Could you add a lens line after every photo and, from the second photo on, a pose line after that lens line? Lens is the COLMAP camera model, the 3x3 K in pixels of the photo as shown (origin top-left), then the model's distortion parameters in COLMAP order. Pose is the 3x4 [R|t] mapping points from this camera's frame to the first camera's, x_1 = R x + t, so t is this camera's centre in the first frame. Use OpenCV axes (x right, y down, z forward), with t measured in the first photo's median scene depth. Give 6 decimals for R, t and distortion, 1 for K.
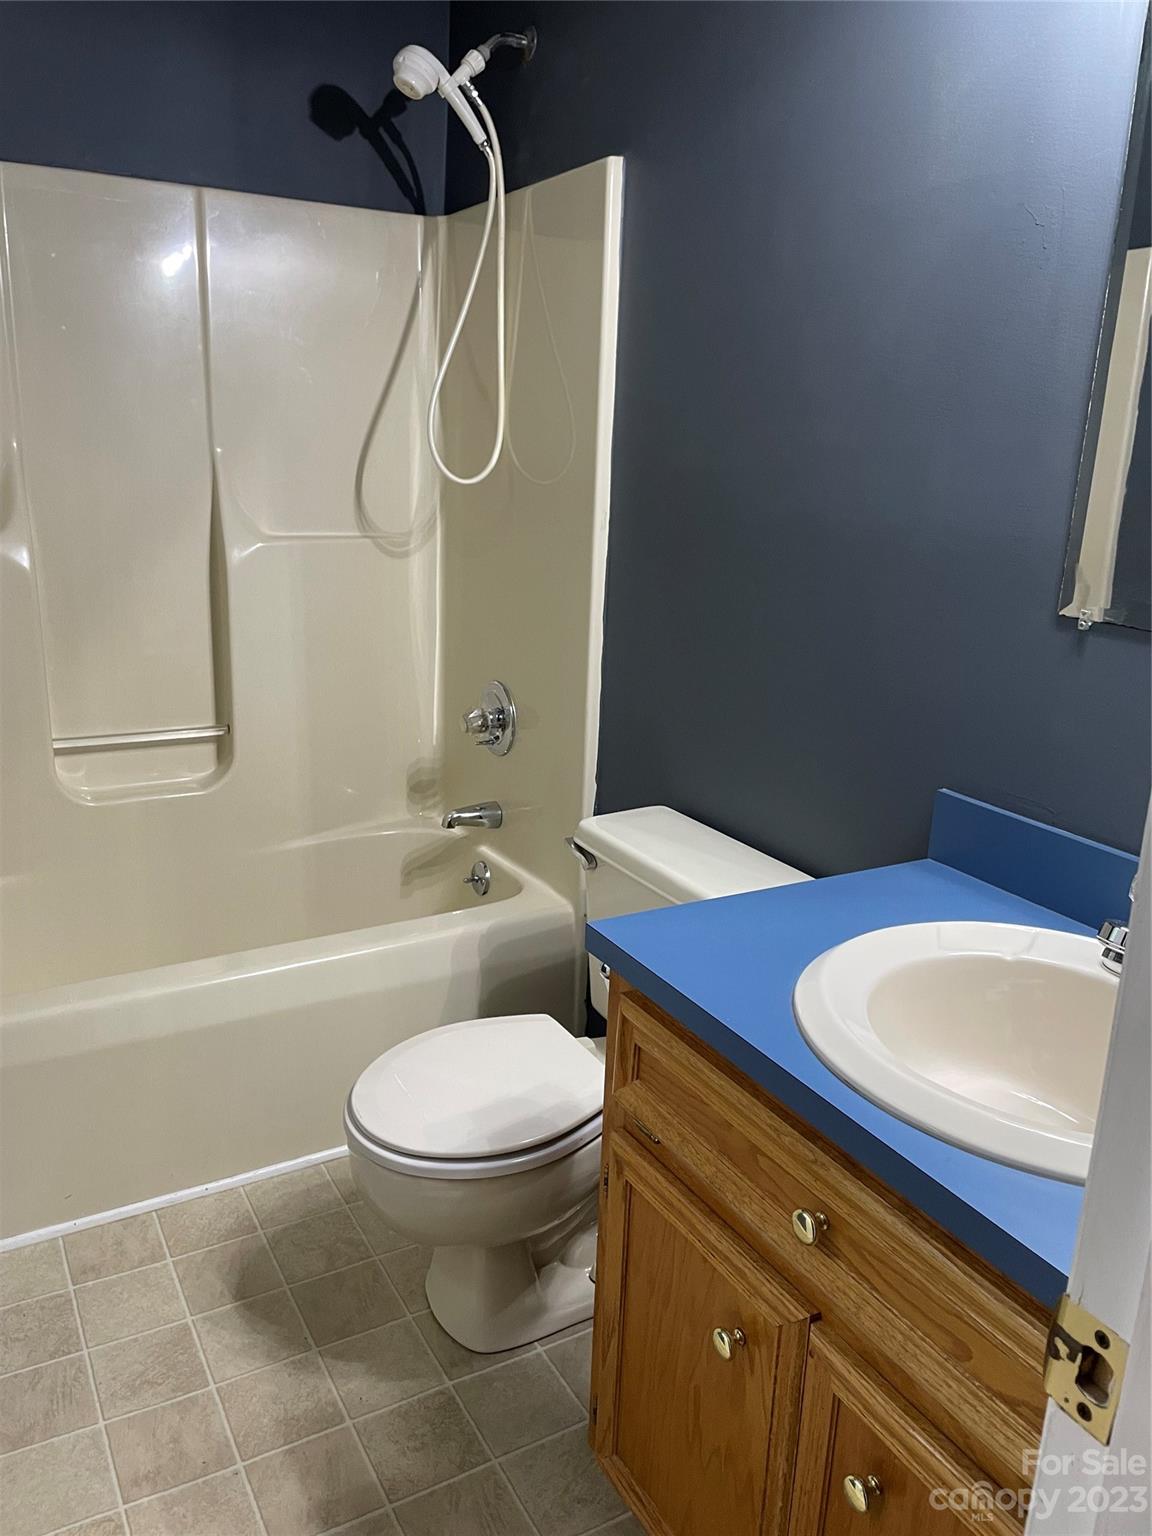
lens RADIAL K [[1145.9, 0, 574.6], [0, 1145.9, 759.1], [0, 0, 1]] dist [0.021730, -0.036342]
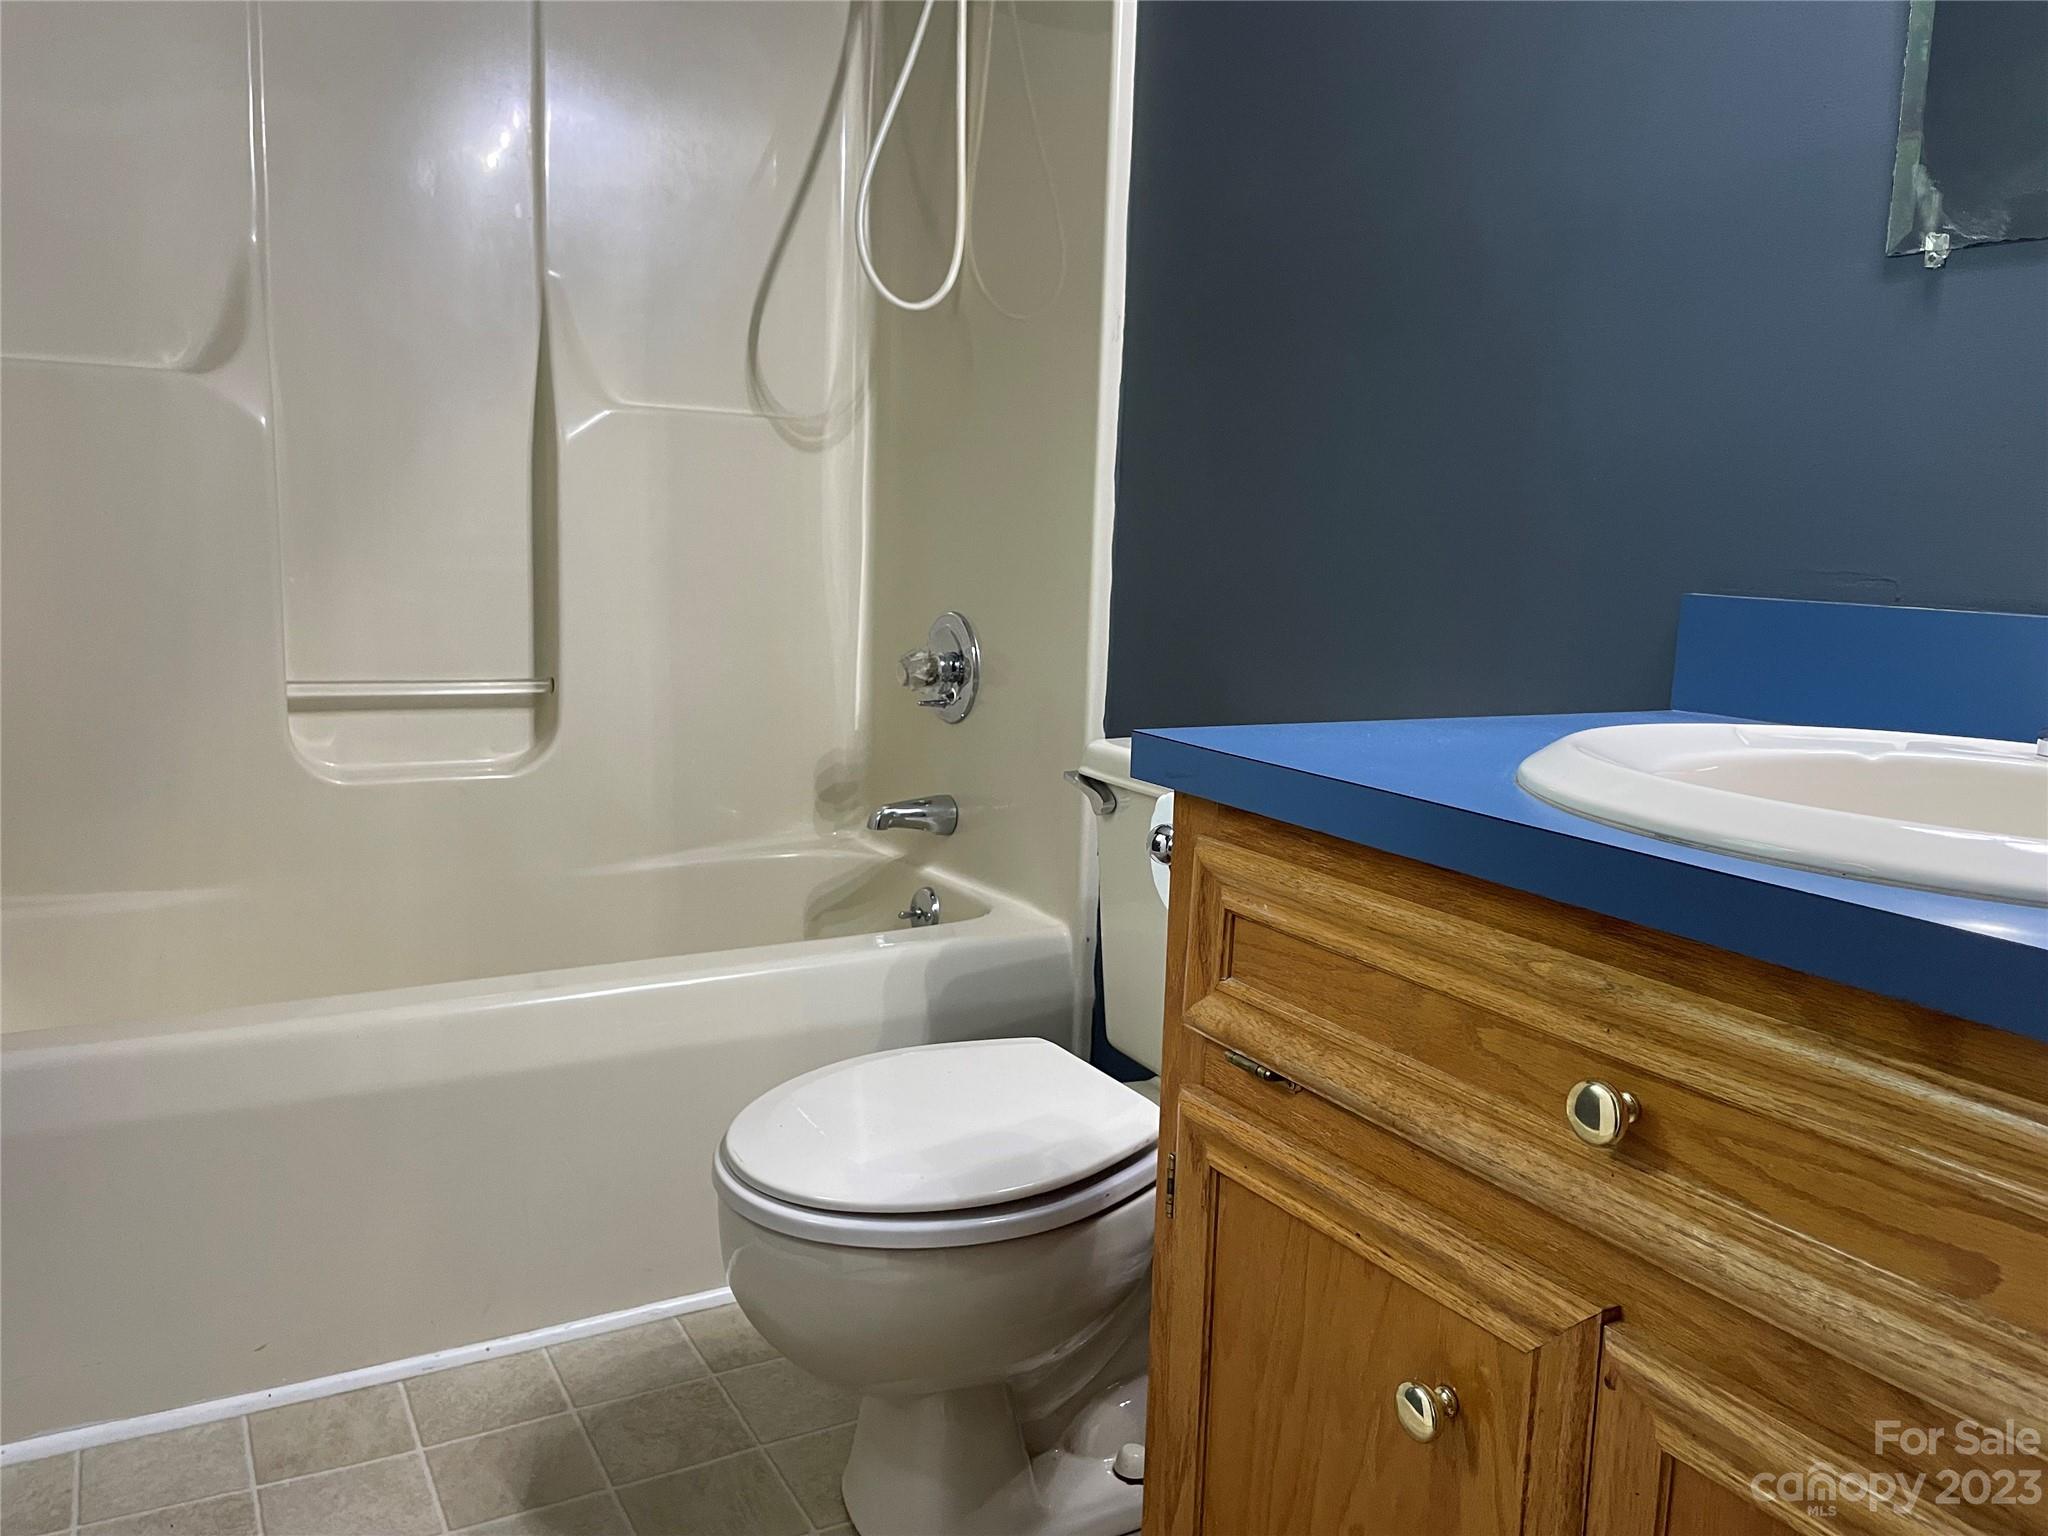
lens RADIAL K [[1527.9, 0, 1021.3], [0, 1527.9, 776.4], [0, 0, 1]] dist [0.021730, -0.036342]
pose [[0.999988, -0.002840, -0.004054, -0.029332], [0.002331, 0.992706, -0.120539, 0.173898], [0.004367, 0.120528, 0.992700, 0.148448]]
